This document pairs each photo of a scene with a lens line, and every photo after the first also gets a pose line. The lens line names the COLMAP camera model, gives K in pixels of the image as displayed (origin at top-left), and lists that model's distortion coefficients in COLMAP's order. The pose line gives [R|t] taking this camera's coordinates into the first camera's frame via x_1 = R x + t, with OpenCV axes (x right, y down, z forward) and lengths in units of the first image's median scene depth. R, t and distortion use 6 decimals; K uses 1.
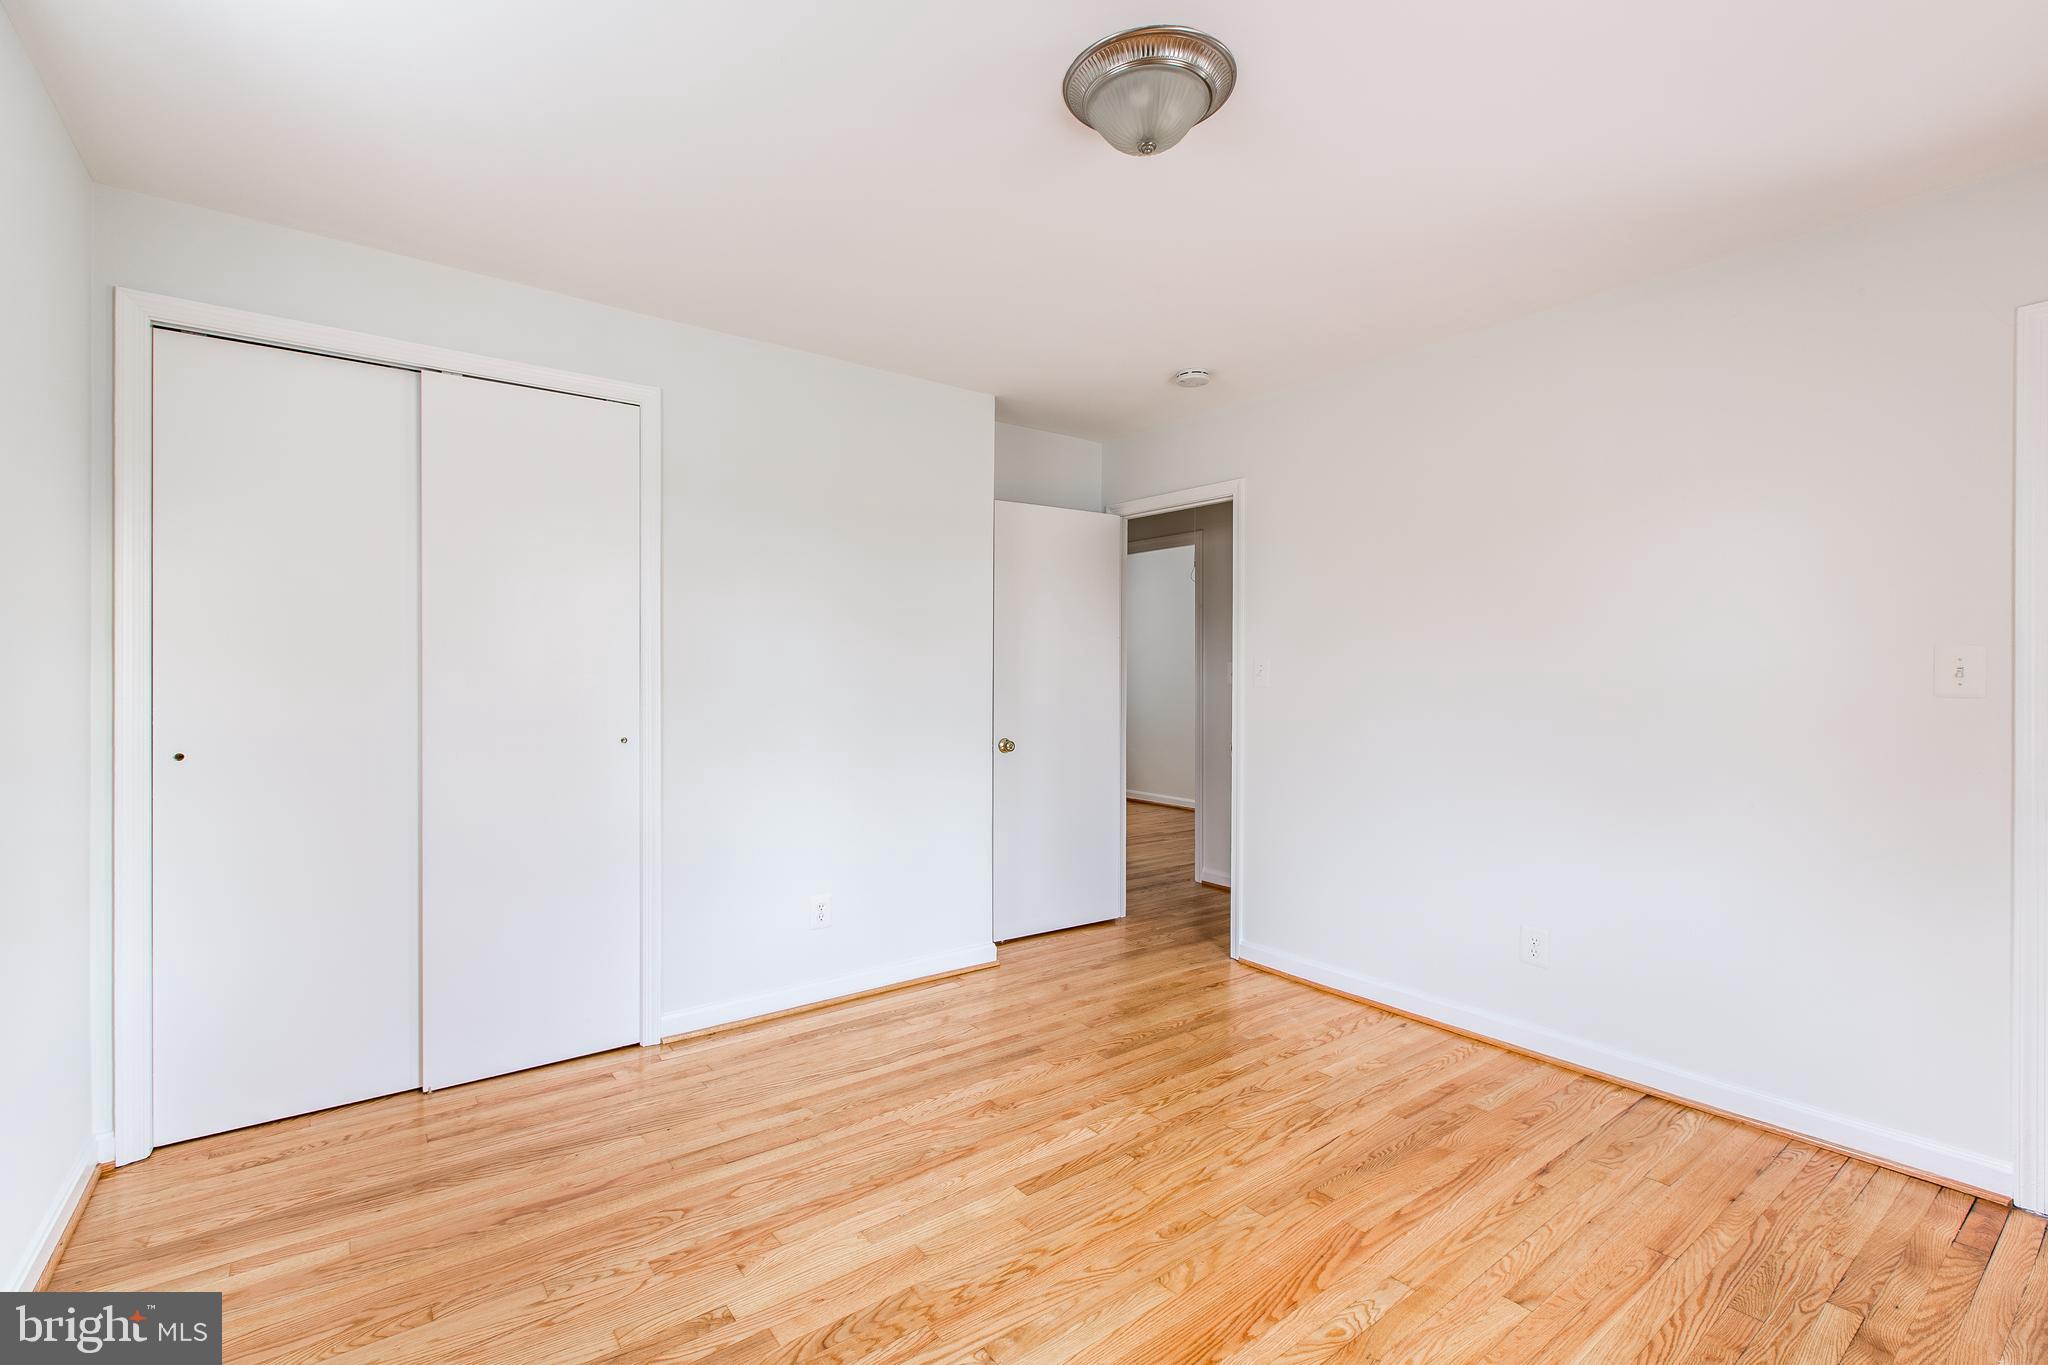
lens RADIAL K [[918.8, 0, 1021.7], [0, 918.8, 674.6], [0, 0, 1]] dist [-0.000946, -0.000708]
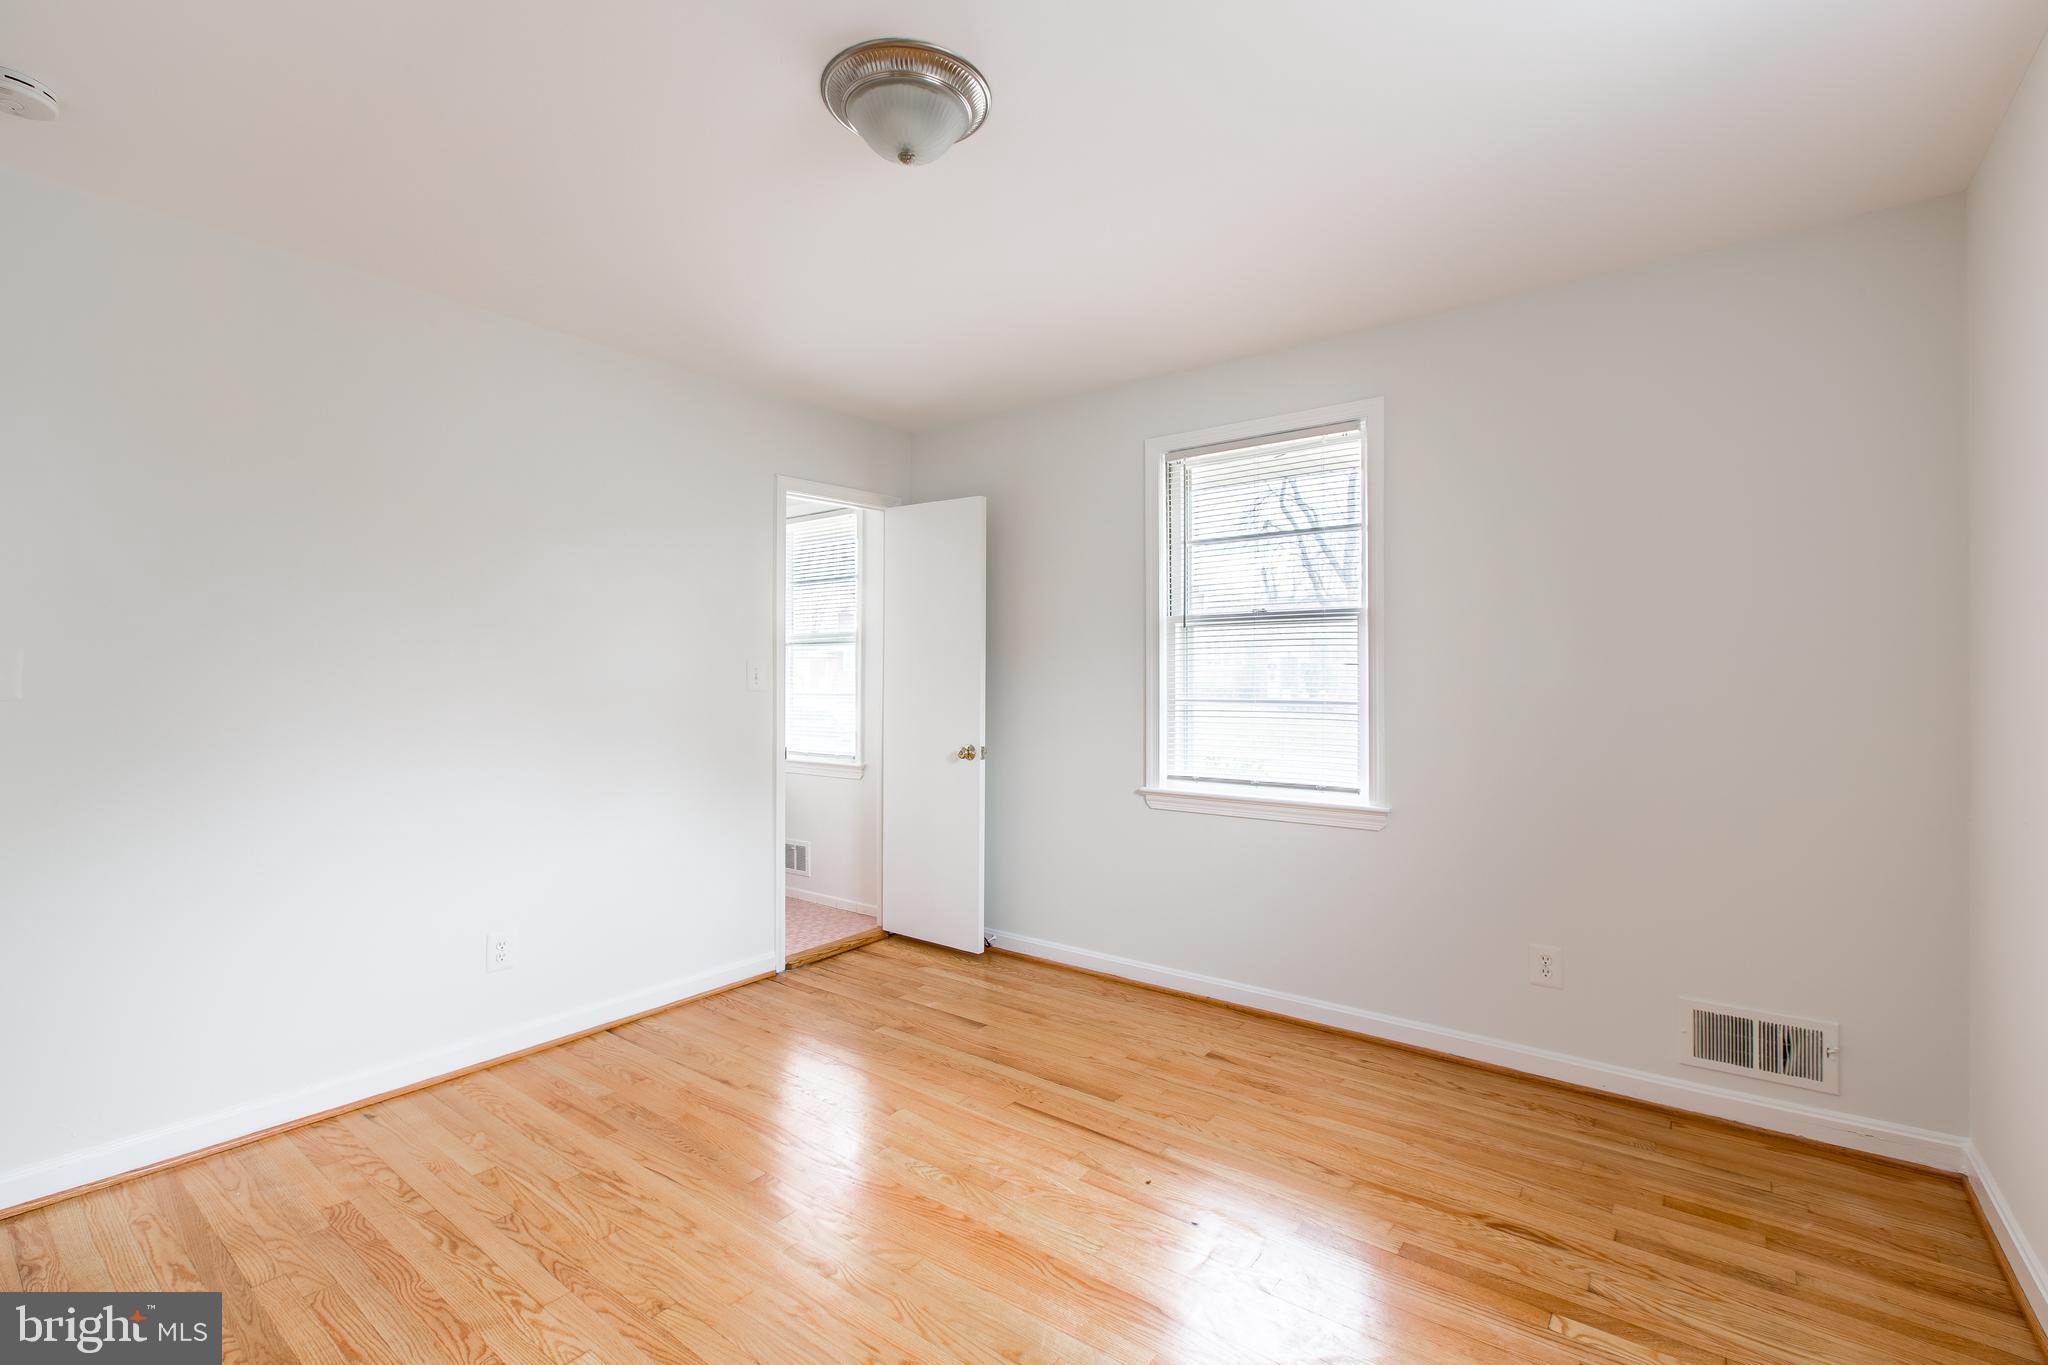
lens RADIAL K [[918.8, 0, 1018.5], [0, 918.8, 675.5], [0, 0, 1]] dist [-0.000946, -0.000708]
pose [[-0.267855, 0.001499, 0.963458, -0.607662], [0.003732, 0.999993, -0.000518, 0.003293], [-0.963452, 0.003457, -0.267858, 0.812529]]
